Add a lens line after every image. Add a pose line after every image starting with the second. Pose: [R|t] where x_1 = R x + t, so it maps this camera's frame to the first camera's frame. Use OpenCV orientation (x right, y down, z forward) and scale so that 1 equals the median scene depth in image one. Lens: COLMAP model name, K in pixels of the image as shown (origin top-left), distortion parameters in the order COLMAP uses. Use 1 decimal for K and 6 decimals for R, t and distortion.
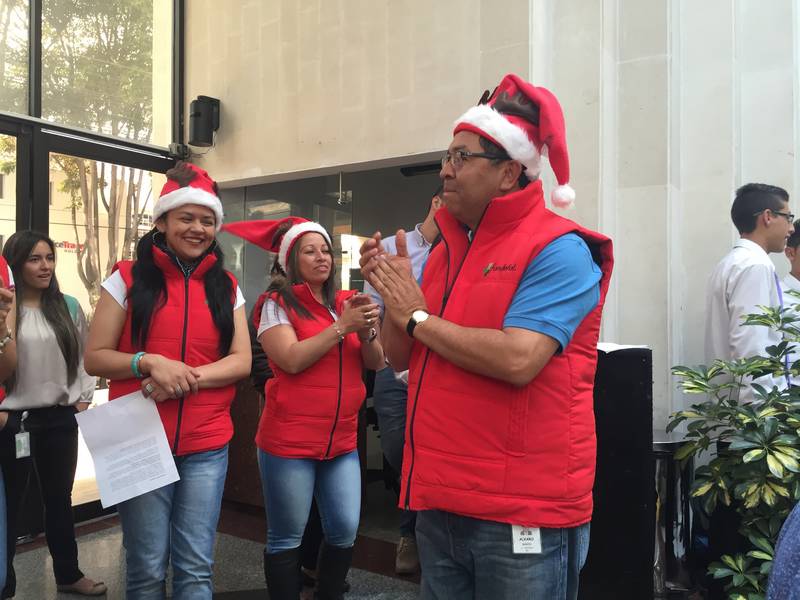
lens RADIAL K [[688.2, 0, 402.7], [0, 688.2, 310.7], [0, 0, 1]] dist [0.004002, 0.004330]
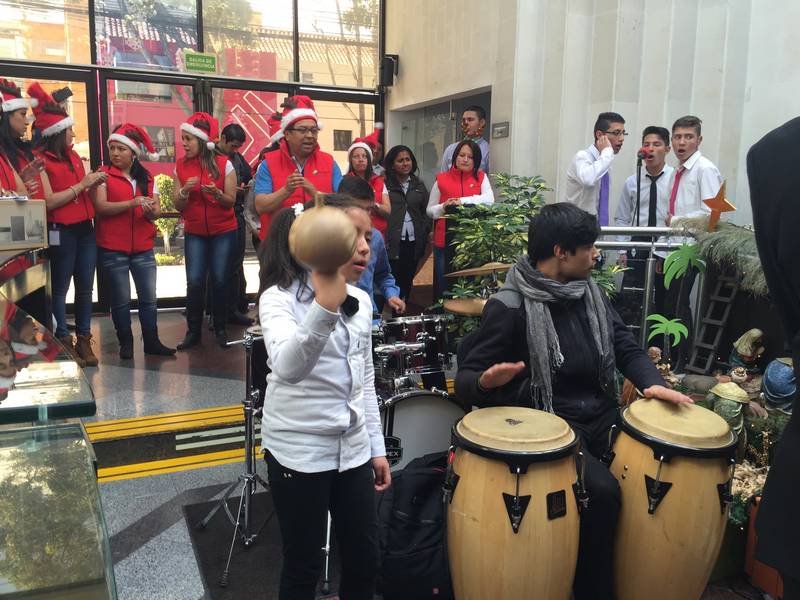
lens RADIAL K [[688.2, 0, 402.7], [0, 688.2, 310.7], [0, 0, 1]] dist [0.004002, 0.004330]
pose [[0.831435, 0.110433, -0.544536, 0.705620], [-0.013882, 0.983872, 0.178337, -0.008234], [0.555448, -0.140716, 0.819559, -0.401025]]
